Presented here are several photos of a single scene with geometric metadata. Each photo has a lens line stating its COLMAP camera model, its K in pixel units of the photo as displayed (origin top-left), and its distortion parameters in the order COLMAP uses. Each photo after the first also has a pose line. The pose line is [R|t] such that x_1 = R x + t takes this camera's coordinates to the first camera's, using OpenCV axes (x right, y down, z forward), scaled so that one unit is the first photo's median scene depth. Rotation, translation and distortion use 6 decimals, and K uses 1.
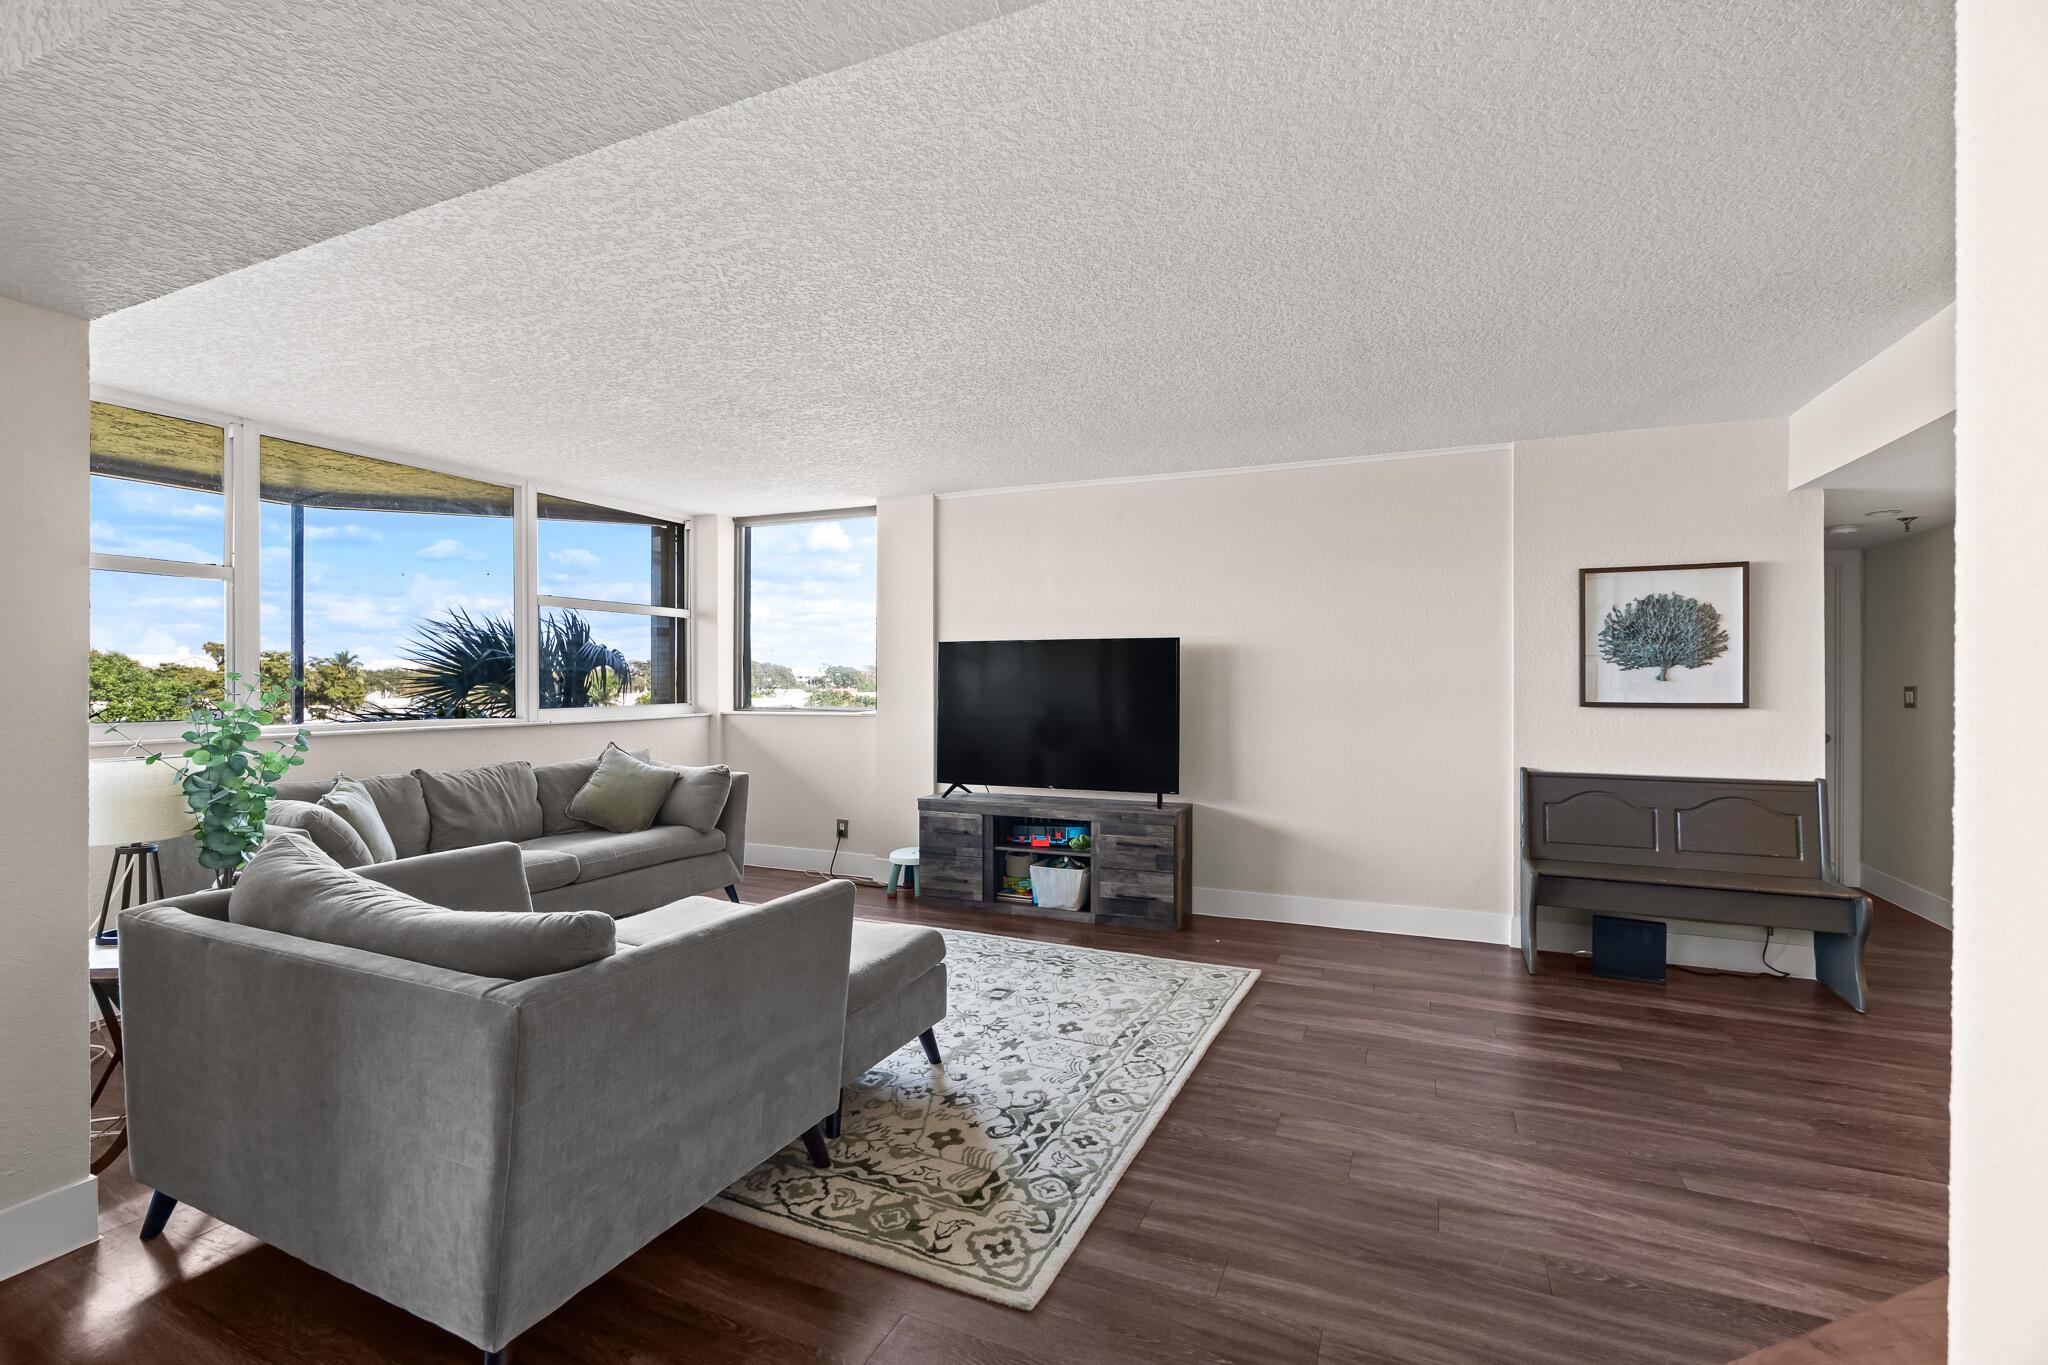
lens RADIAL K [[930.9, 0, 1008.9], [0, 930.9, 684.8], [0, 0, 1]] dist [-0.000844, 0.000442]
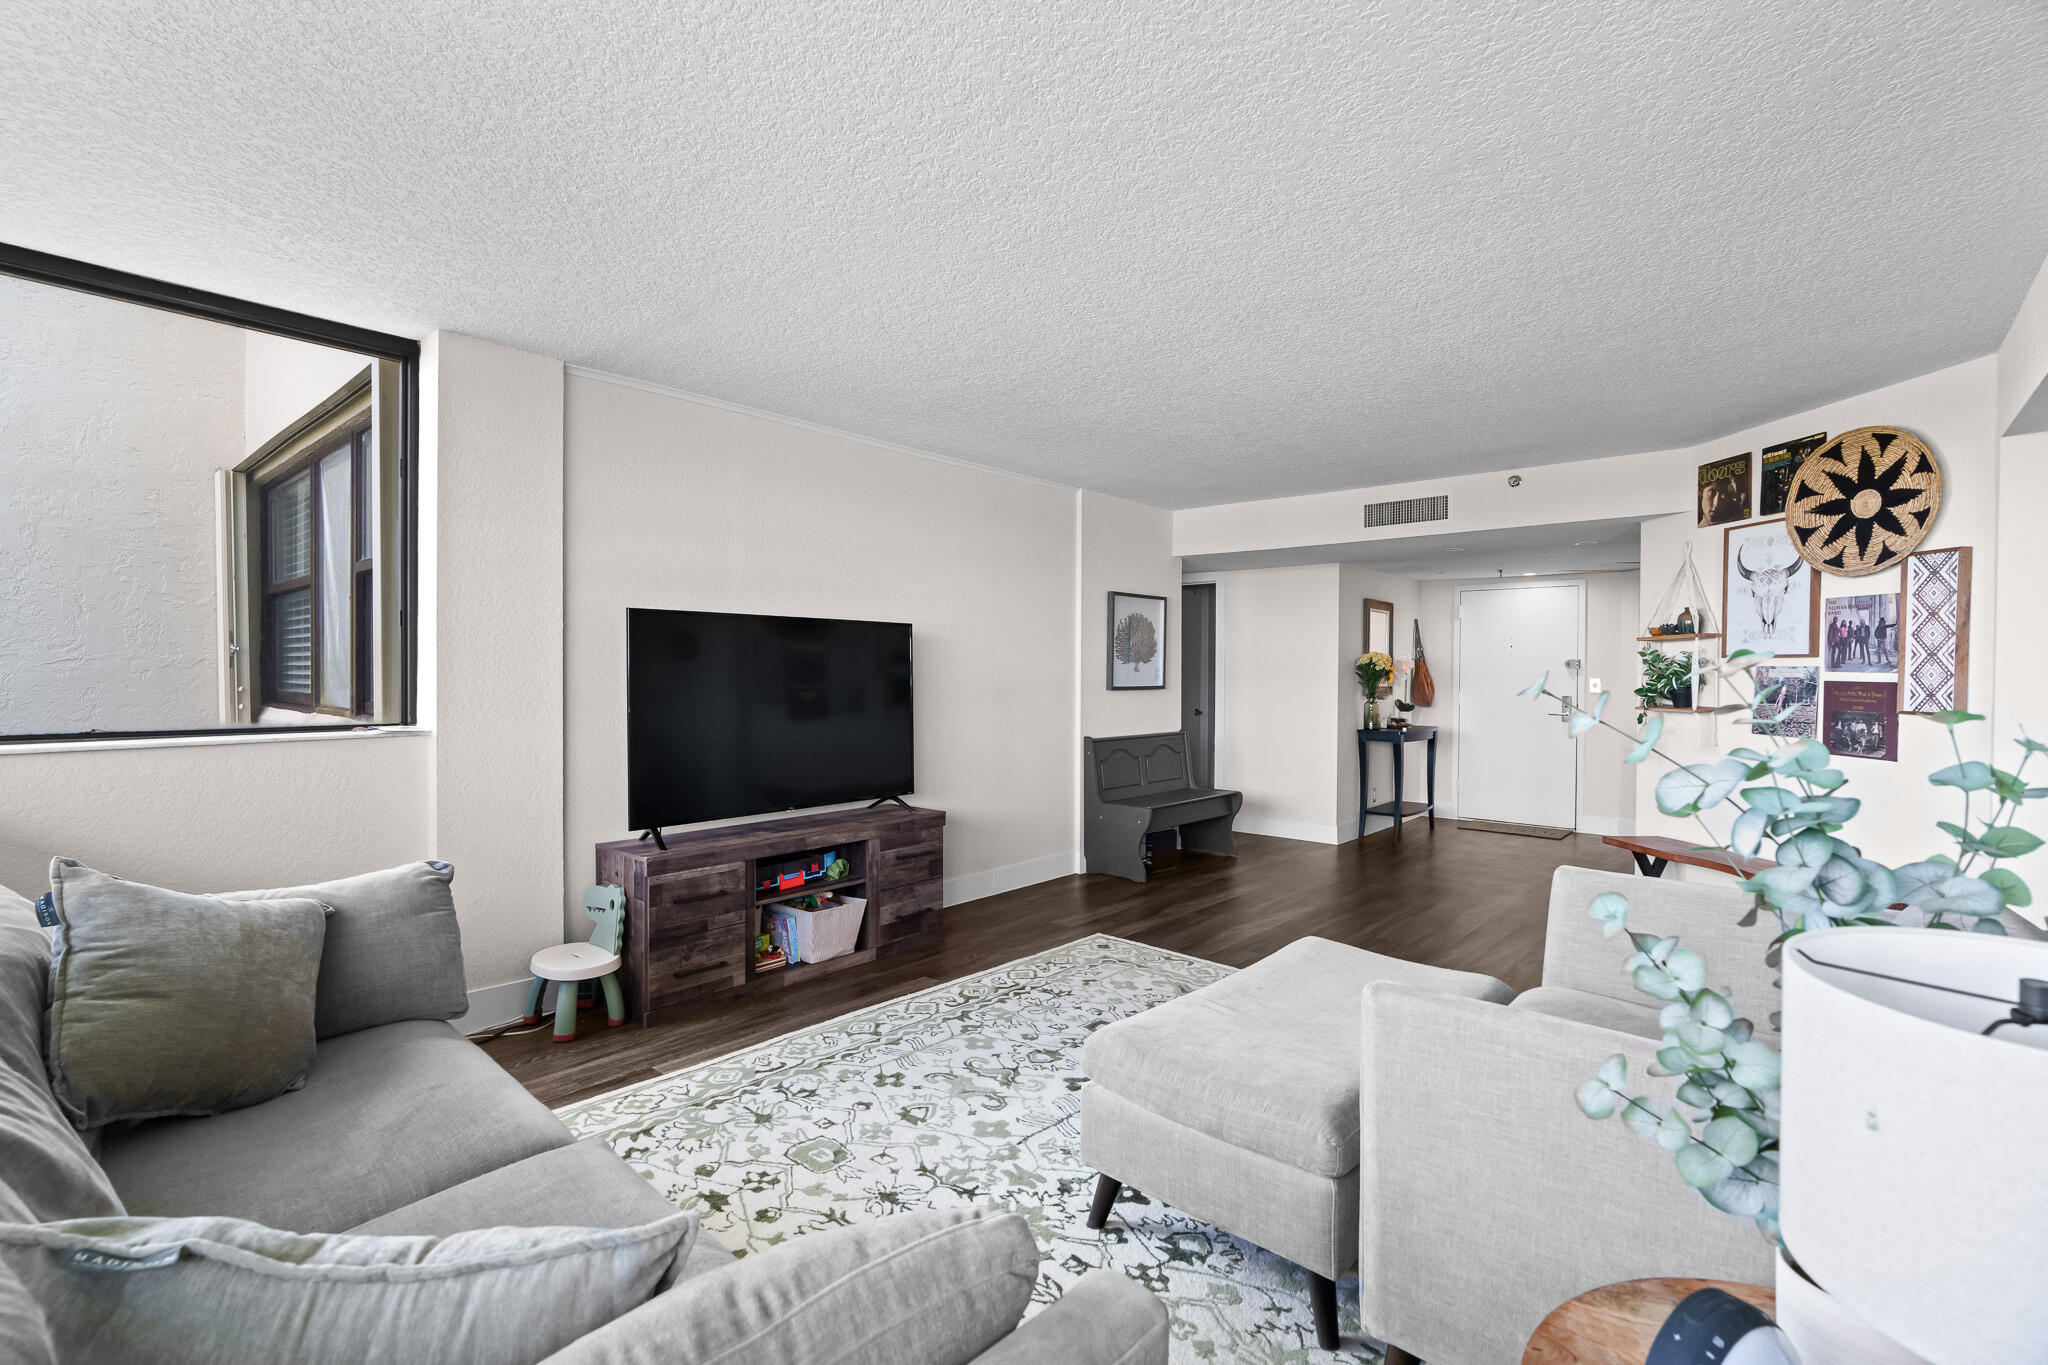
lens RADIAL K [[934.5, 0, 1017.3], [0, 934.5, 679.4], [0, 0, 1]] dist [-0.002096, -0.000201]
pose [[0.302283, -0.009231, 0.953173, -0.810895], [-0.001834, 0.999946, 0.010265, -0.006904], [-0.953216, -0.004851, 0.302250, 0.751521]]
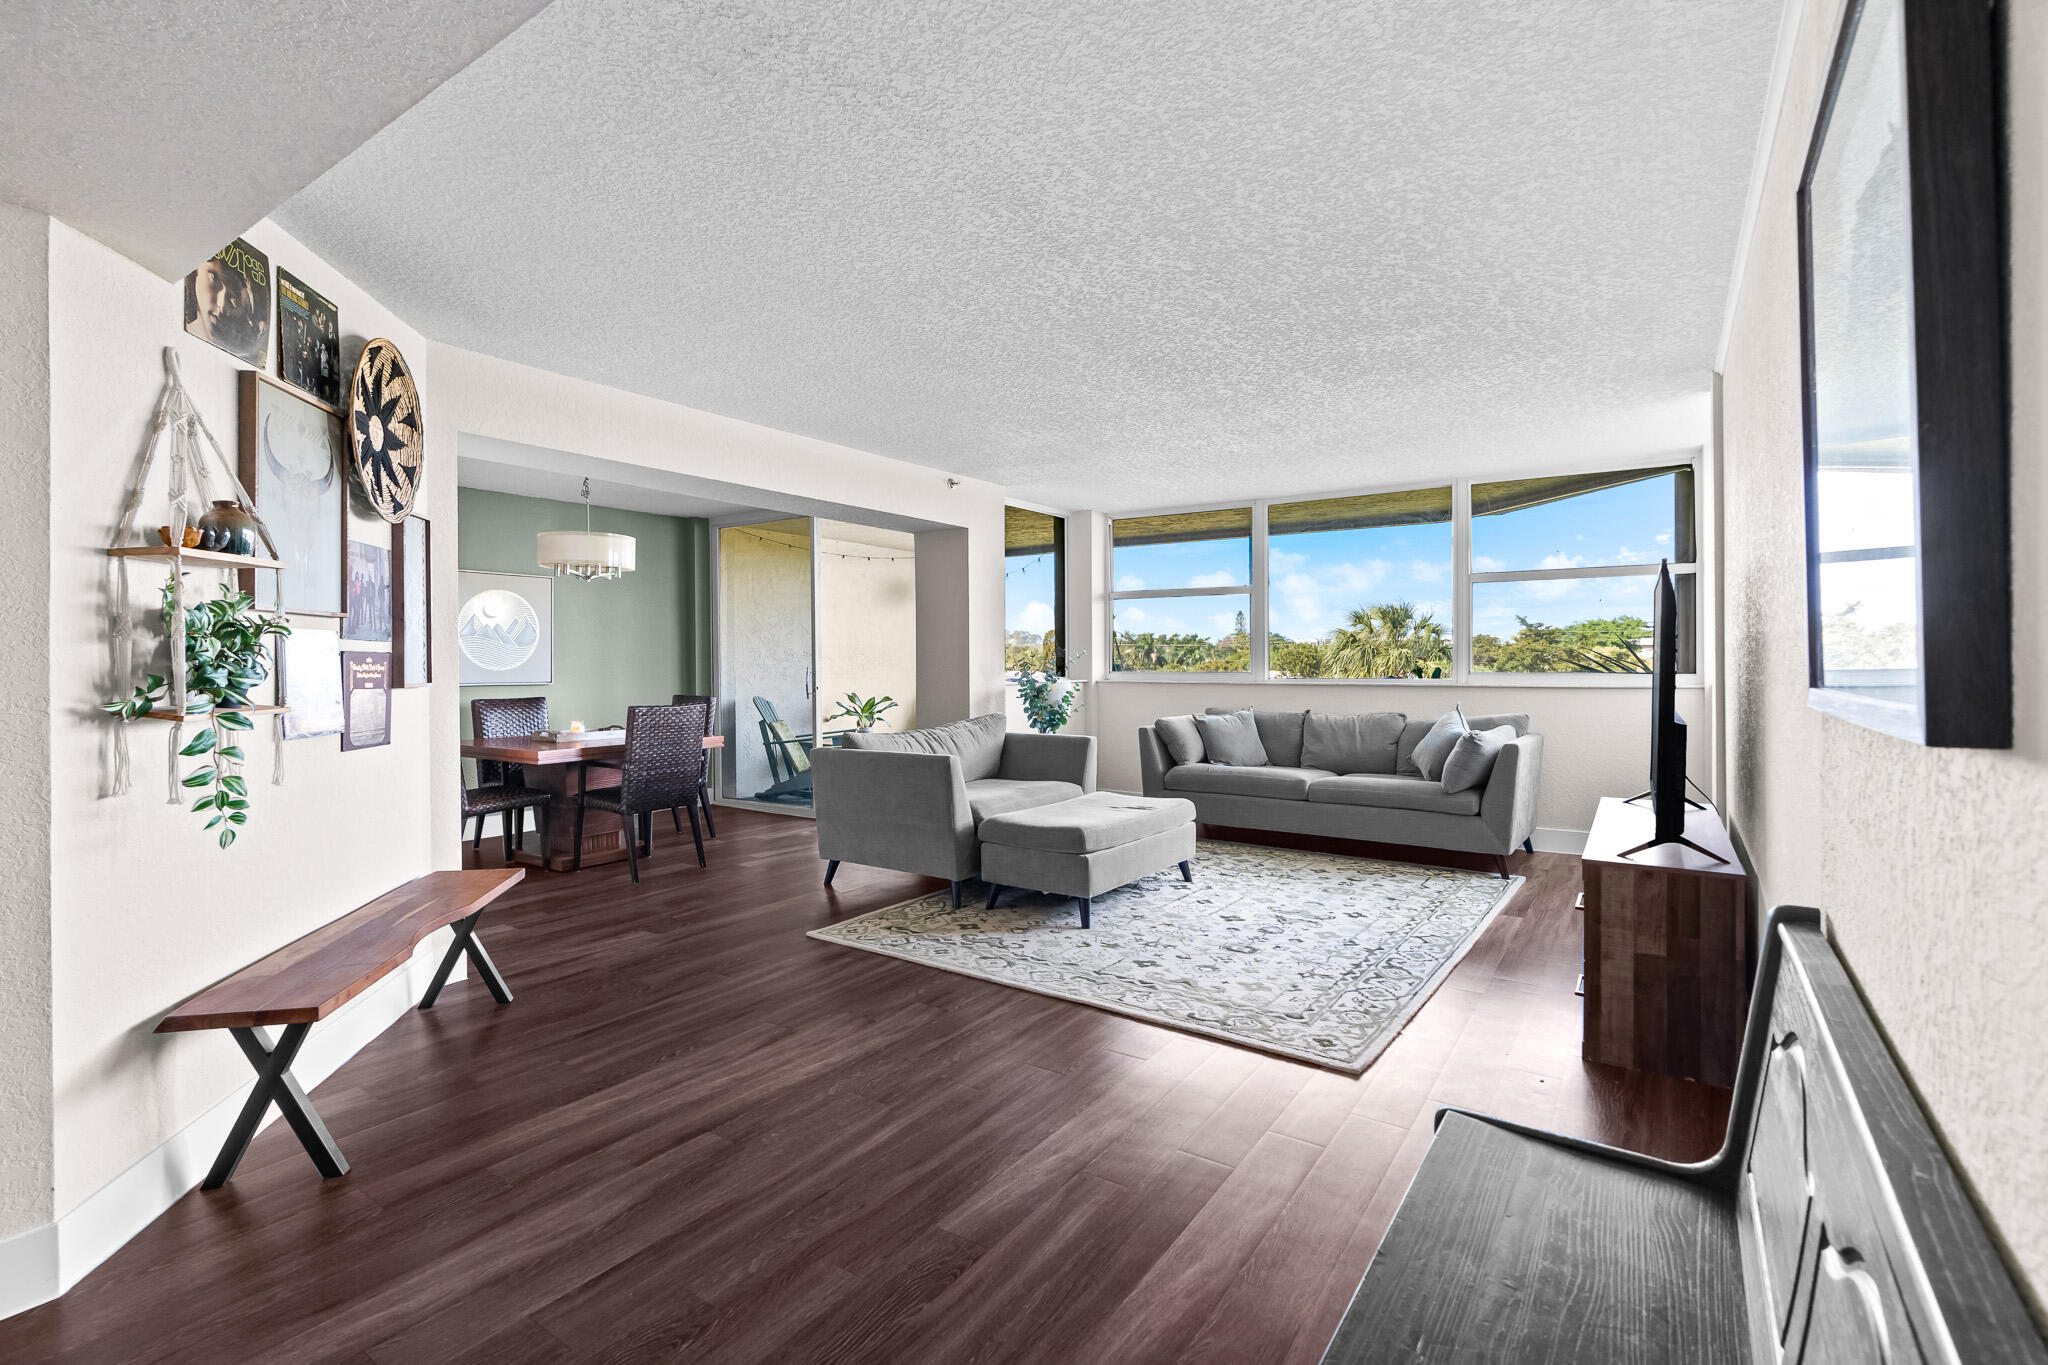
lens RADIAL K [[930.7, 0, 1038.9], [0, 930.7, 672.5], [0, 0, 1]] dist [-0.003553, 0.000512]
pose [[-0.170018, 0.012386, -0.985363, 0.962243], [0.001128, 0.999923, 0.012374, 0.010317], [0.985440, 0.000992, -0.170019, 0.880178]]
